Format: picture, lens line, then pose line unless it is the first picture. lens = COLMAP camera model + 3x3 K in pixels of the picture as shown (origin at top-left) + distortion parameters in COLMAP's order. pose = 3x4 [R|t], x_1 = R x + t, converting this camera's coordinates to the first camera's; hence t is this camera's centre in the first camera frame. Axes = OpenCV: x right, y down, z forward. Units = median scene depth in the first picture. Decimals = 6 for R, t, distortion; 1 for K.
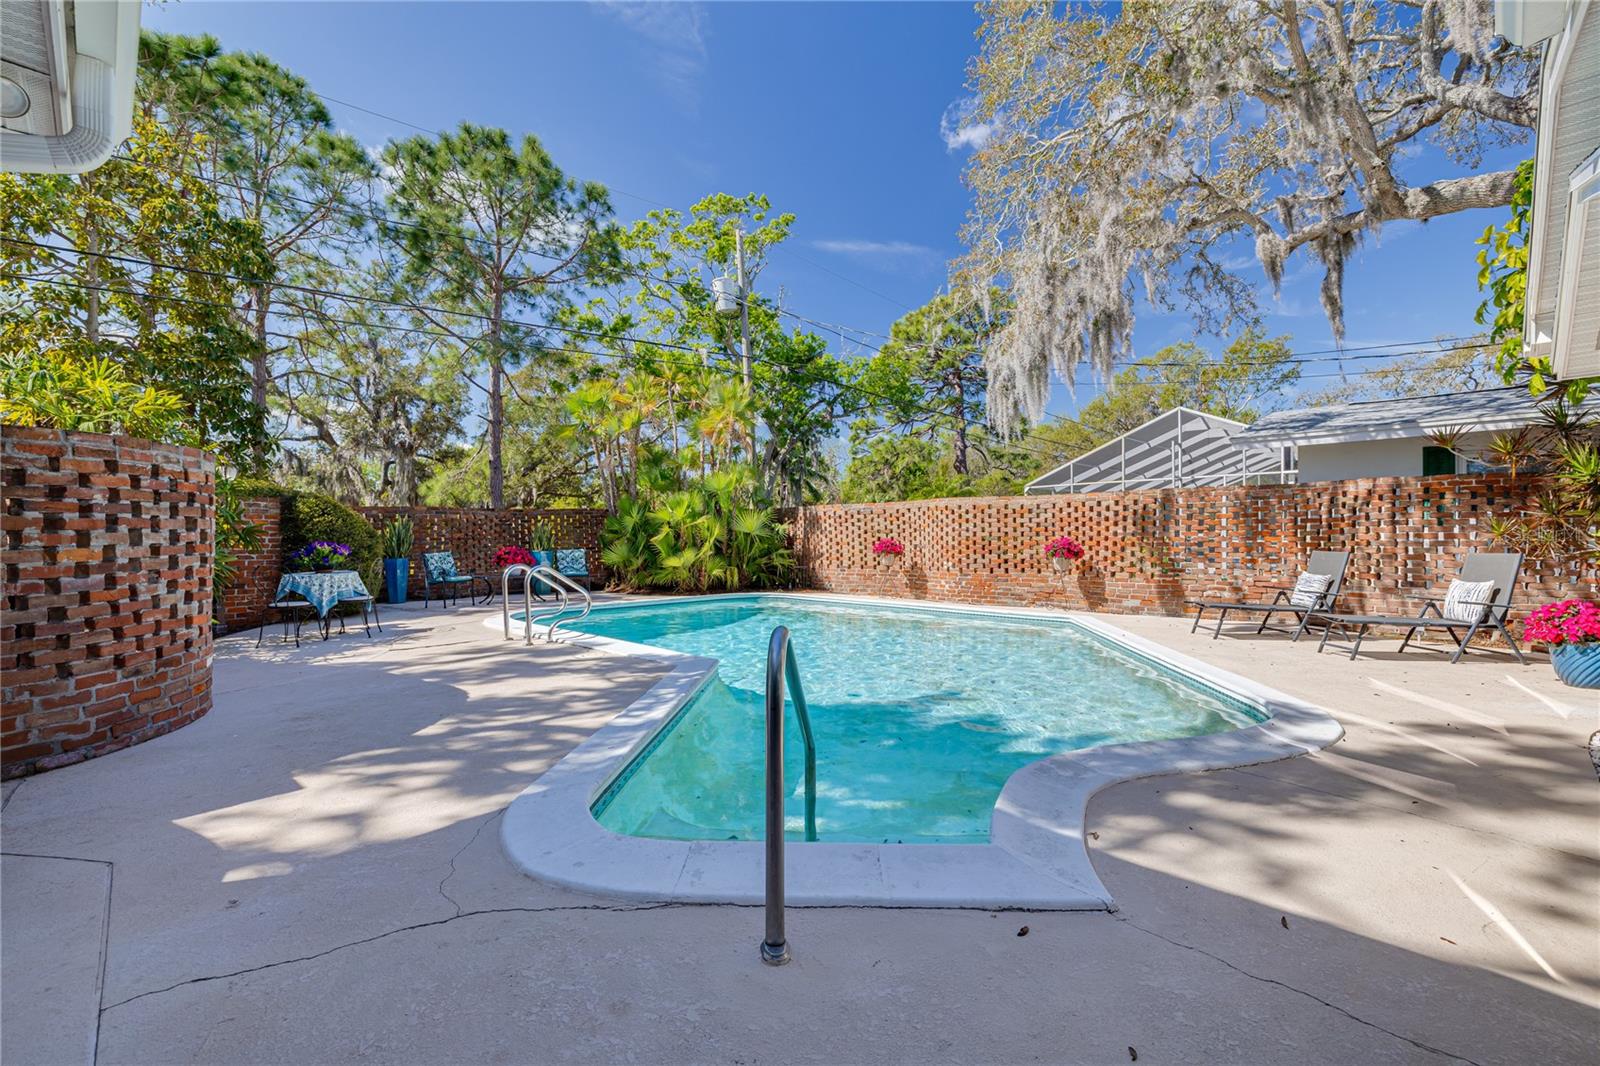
lens RADIAL K [[719.0, 0, 802.0], [0, 719.0, 536.5], [0, 0, 1]] dist [-0.002826, -0.000577]
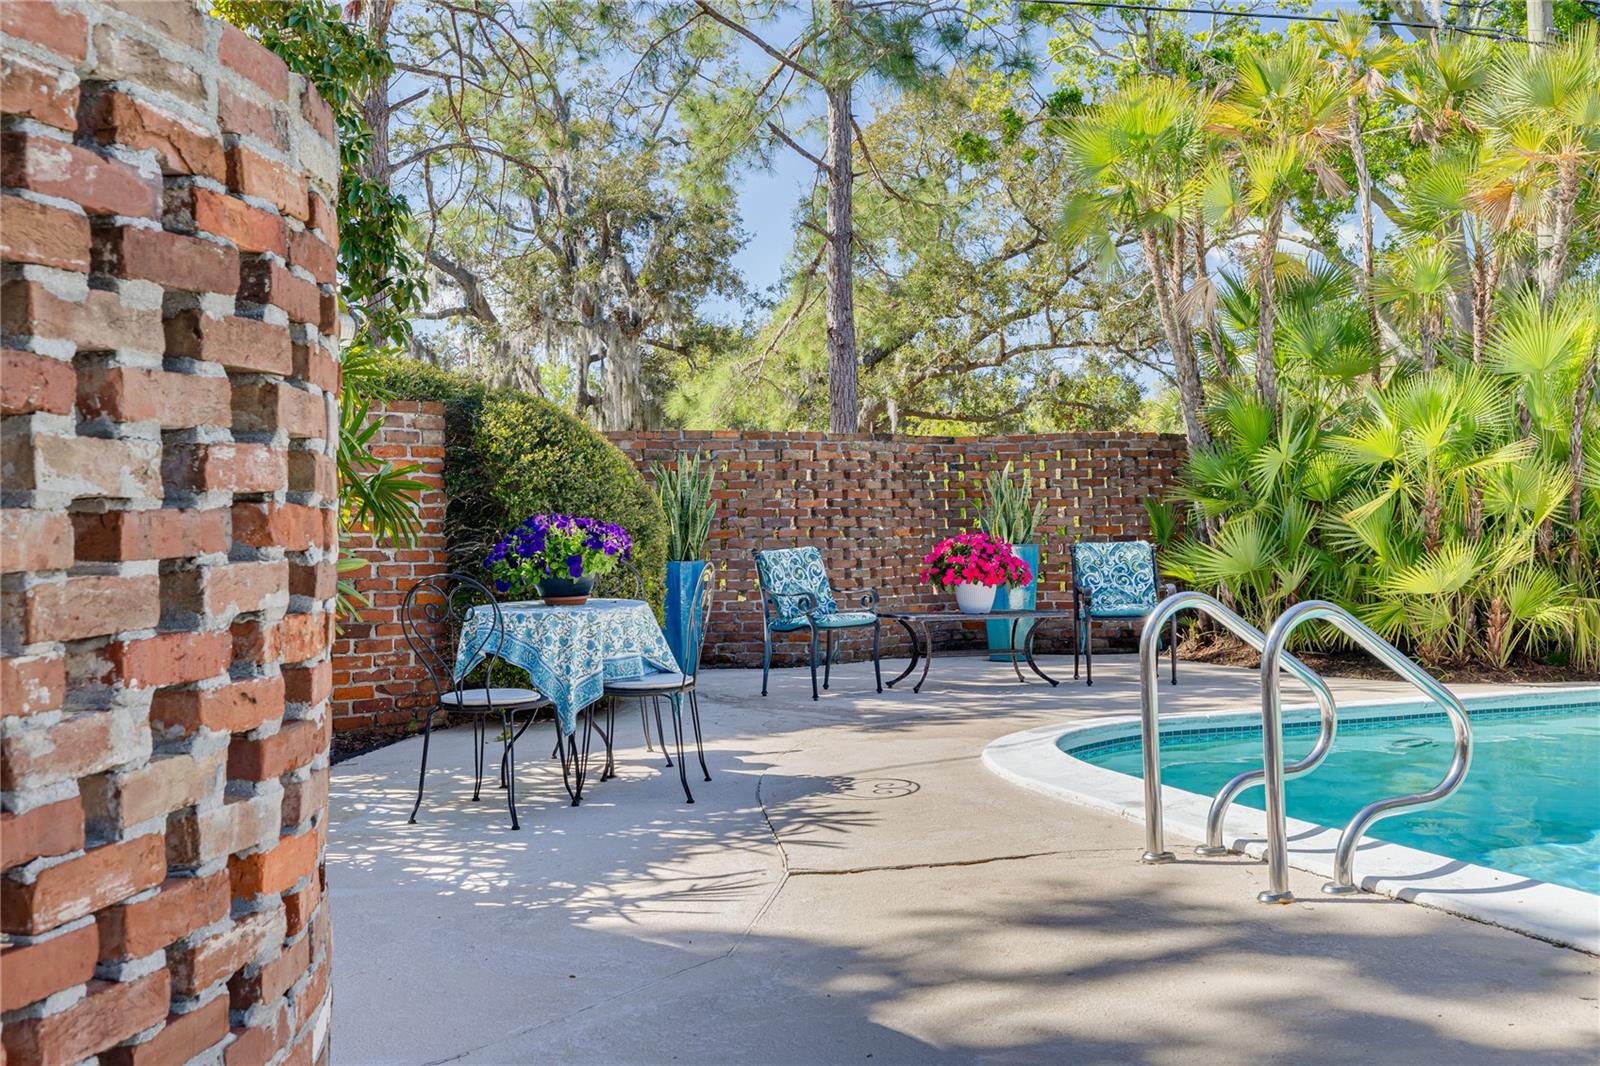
lens RADIAL K [[1606.4, 0, 800.0], [0, 1606.4, 533.0], [0, 0, 1]] dist [0.005715, -0.014681]
pose [[0.928555, 0.005652, -0.371153, -0.236347], [-0.001322, 0.999928, 0.011920, 0.005735], [0.371194, -0.010578, 0.928495, 0.278345]]
